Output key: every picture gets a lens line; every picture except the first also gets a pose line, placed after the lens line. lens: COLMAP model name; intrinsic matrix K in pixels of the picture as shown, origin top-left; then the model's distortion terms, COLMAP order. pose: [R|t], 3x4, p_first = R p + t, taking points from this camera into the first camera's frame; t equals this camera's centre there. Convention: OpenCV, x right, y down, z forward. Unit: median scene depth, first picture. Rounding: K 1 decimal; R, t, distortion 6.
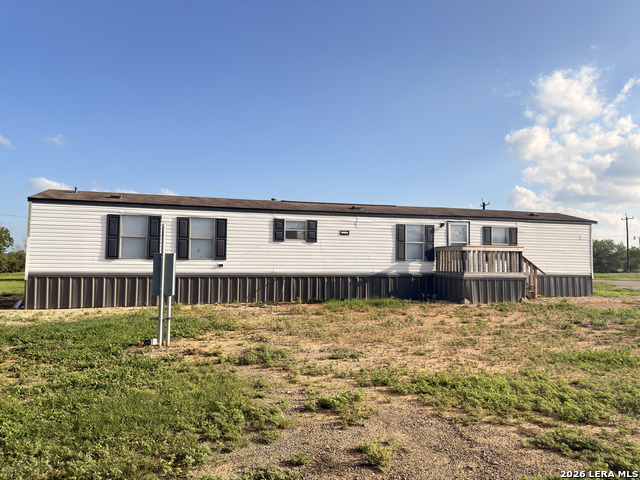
lens RADIAL K [[461.8, 0, 340.3], [0, 461.8, 242.8], [0, 0, 1]] dist [0.085913, -0.102184]
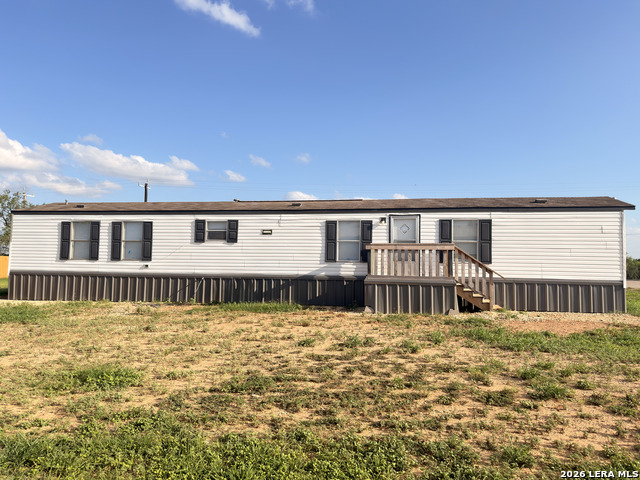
lens RADIAL K [[461.8, 0, 340.3], [0, 461.8, 242.8], [0, 0, 1]] dist [0.085913, -0.102184]
pose [[0.896705, -0.015982, -0.442341, 0.583631], [0.014577, 0.999872, -0.006575, 0.009293], [0.442389, -0.000552, 0.896823, 0.226280]]
